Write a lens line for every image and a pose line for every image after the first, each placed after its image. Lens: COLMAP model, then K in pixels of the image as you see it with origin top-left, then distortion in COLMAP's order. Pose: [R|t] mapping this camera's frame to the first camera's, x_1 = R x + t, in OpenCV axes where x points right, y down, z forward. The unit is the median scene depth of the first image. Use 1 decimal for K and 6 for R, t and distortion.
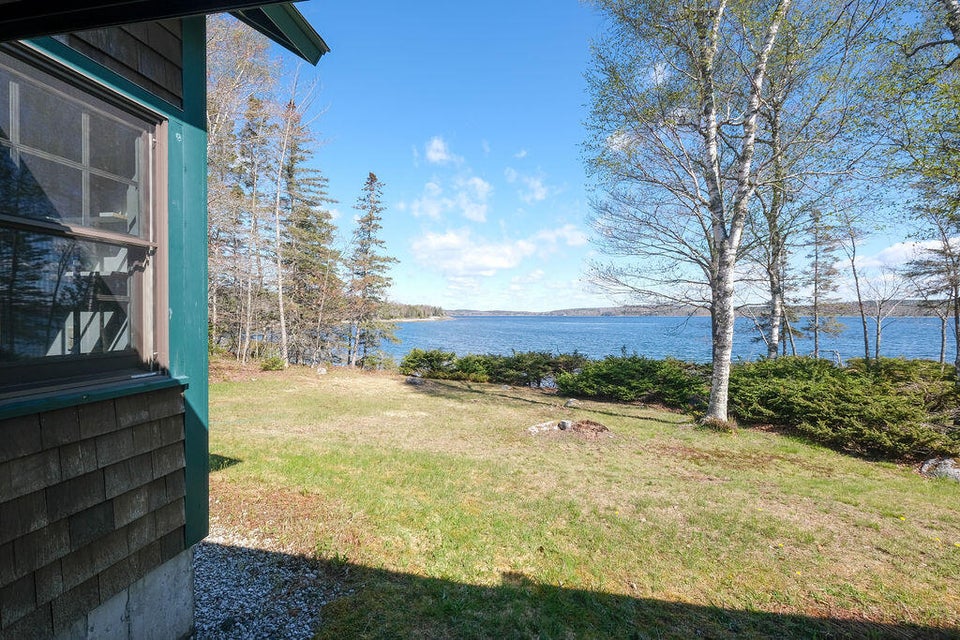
lens RADIAL K [[408.7, 0, 480.0], [0, 408.7, 320.0], [0, 0, 1]] dist [-0.000171, -0.000030]
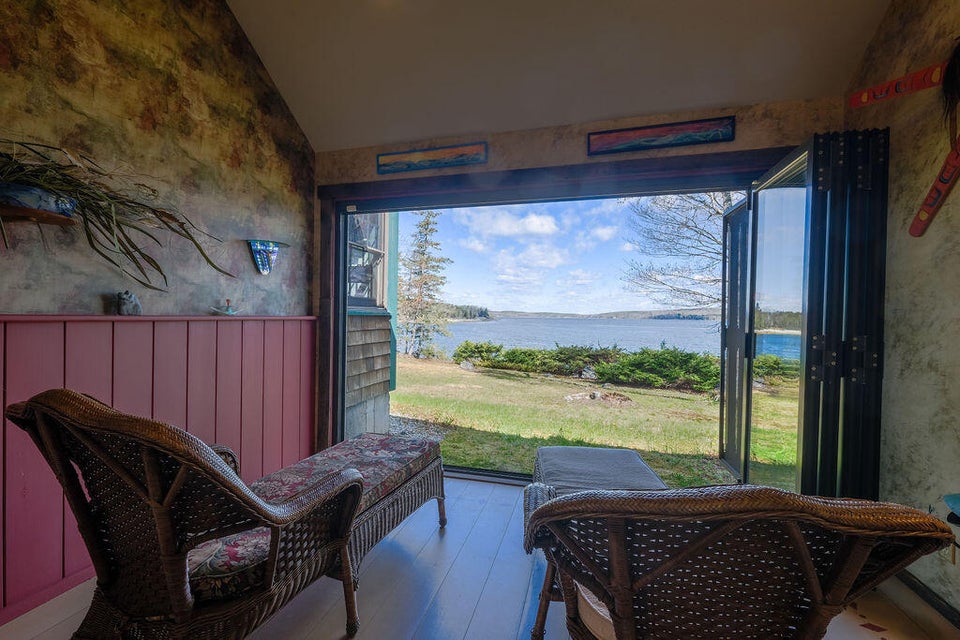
lens RADIAL K [[408.7, 0, 480.0], [0, 408.7, 320.0], [0, 0, 1]] dist [-0.000171, -0.000030]
pose [[0.993541, 0.016316, -0.112294, -0.000061], [-0.016559, 0.999862, -0.001230, 0.015646], [0.112258, 0.003082, 0.993674, -0.100089]]
